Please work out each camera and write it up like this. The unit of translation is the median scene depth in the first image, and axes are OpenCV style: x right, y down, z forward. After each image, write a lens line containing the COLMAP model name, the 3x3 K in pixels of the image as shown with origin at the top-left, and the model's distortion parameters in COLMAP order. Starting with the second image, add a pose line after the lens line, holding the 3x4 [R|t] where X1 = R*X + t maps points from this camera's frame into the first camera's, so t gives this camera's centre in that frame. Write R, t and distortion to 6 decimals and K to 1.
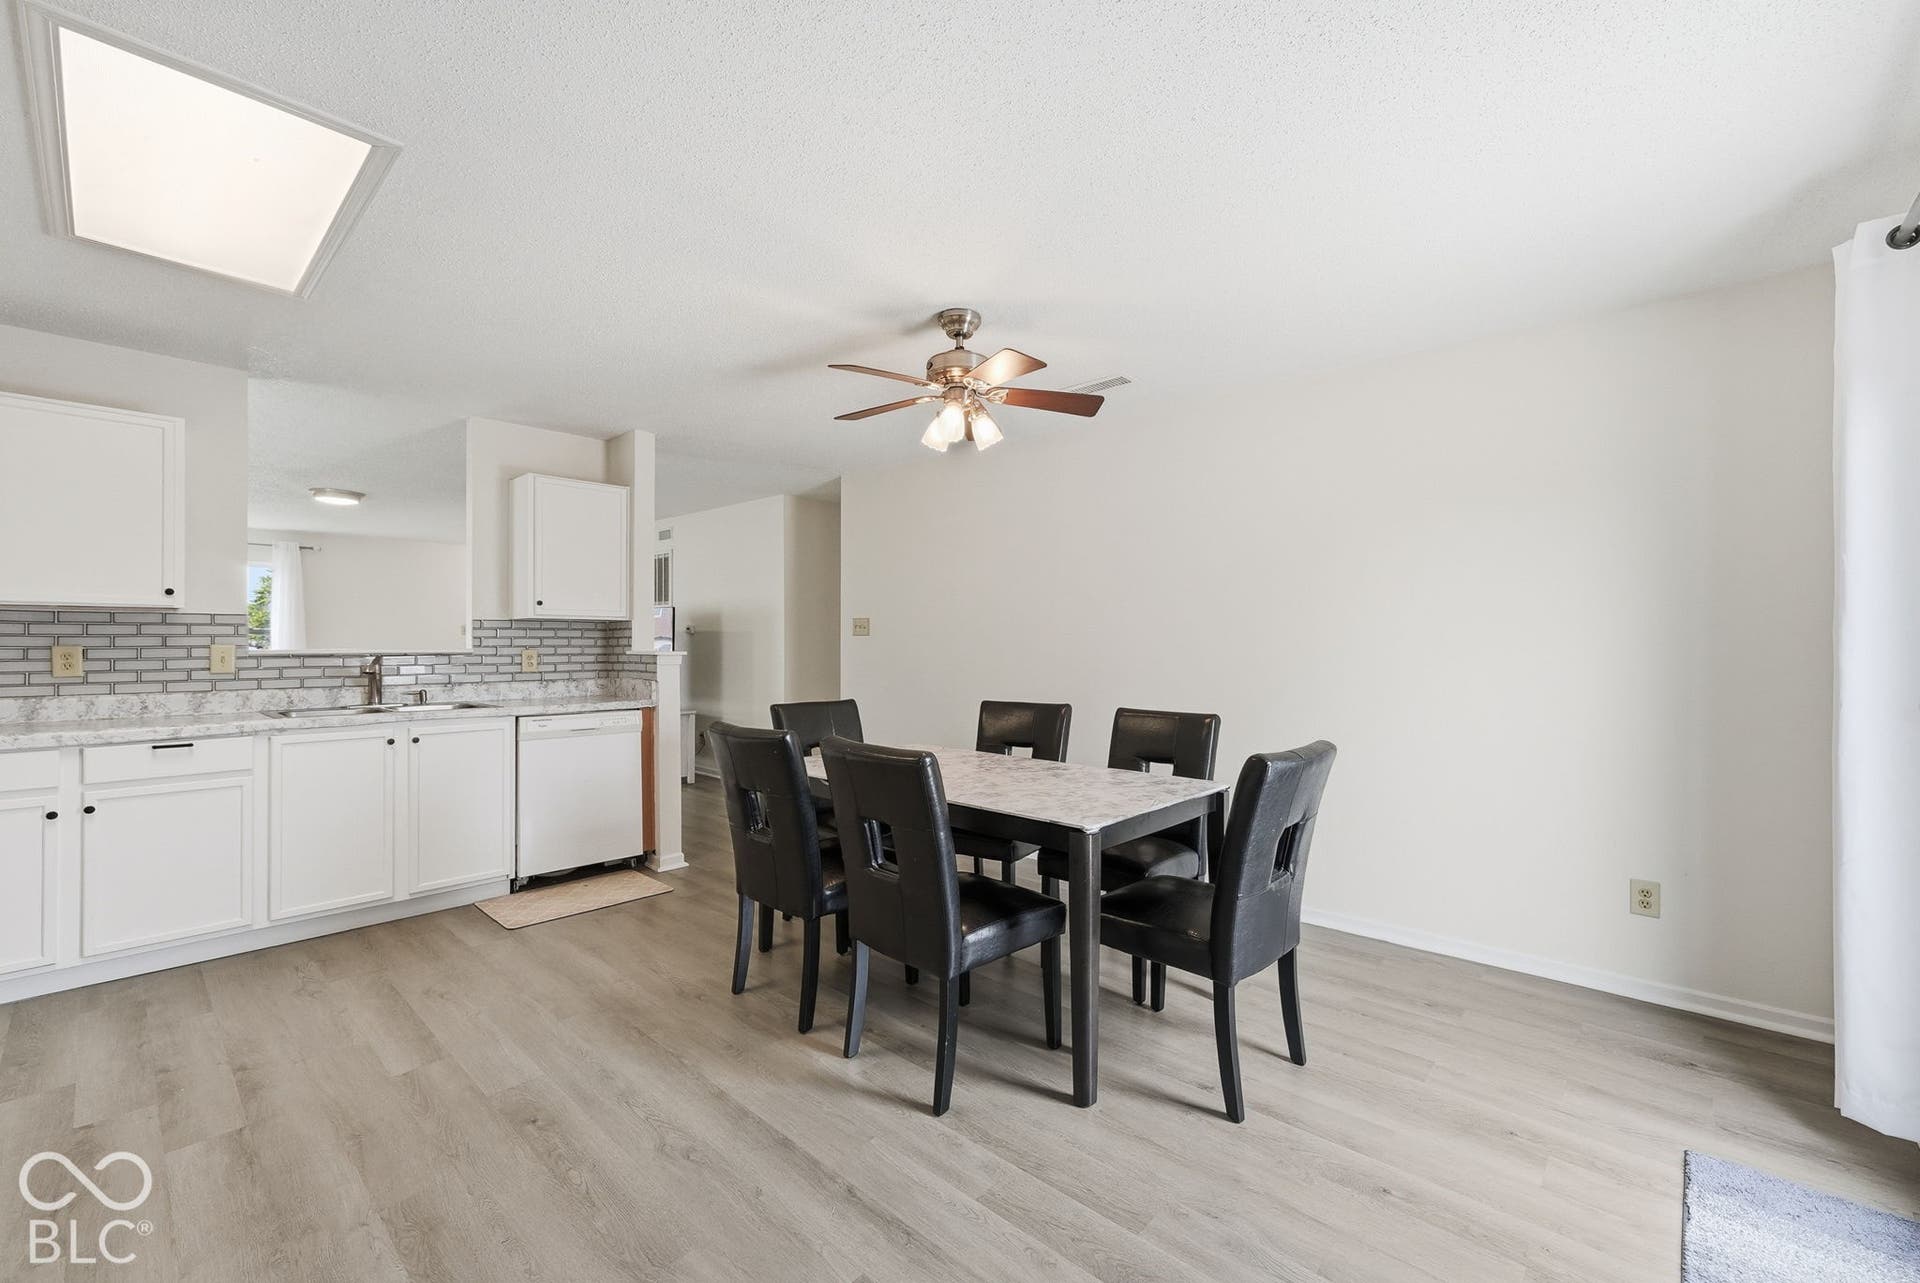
lens RADIAL K [[781.1, 0, 967.1], [0, 781.1, 640.5], [0, 0, 1]] dist [-0.001927, 0.000290]
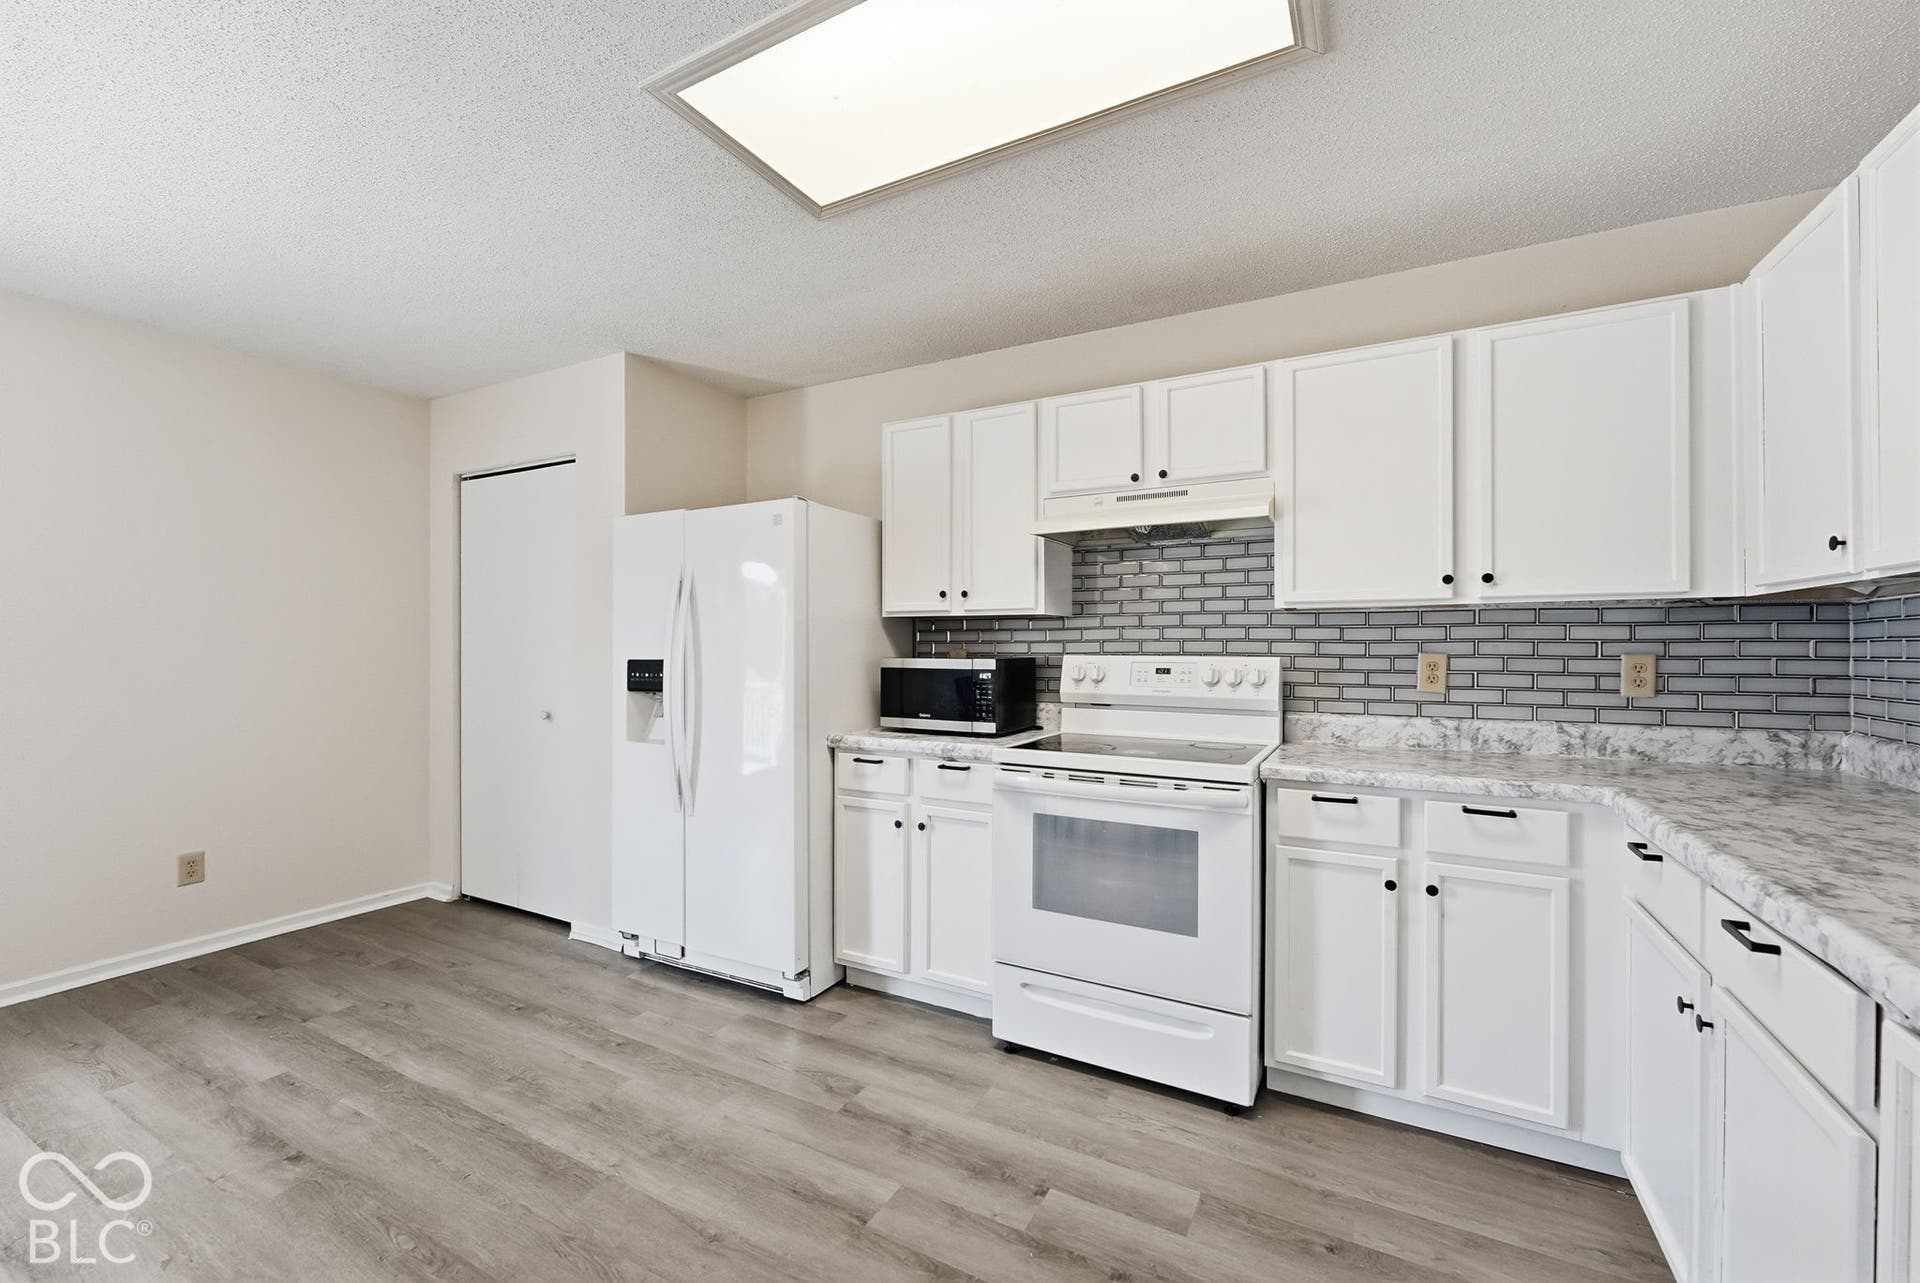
lens RADIAL K [[781.1, 0, 967.1], [0, 781.1, 640.5], [0, 0, 1]] dist [-0.001927, 0.000290]
pose [[-0.970903, -0.007458, -0.239356, -0.491049], [-0.006143, 0.999962, -0.006240, -0.000390], [0.239393, -0.004589, -0.970912, 1.094542]]
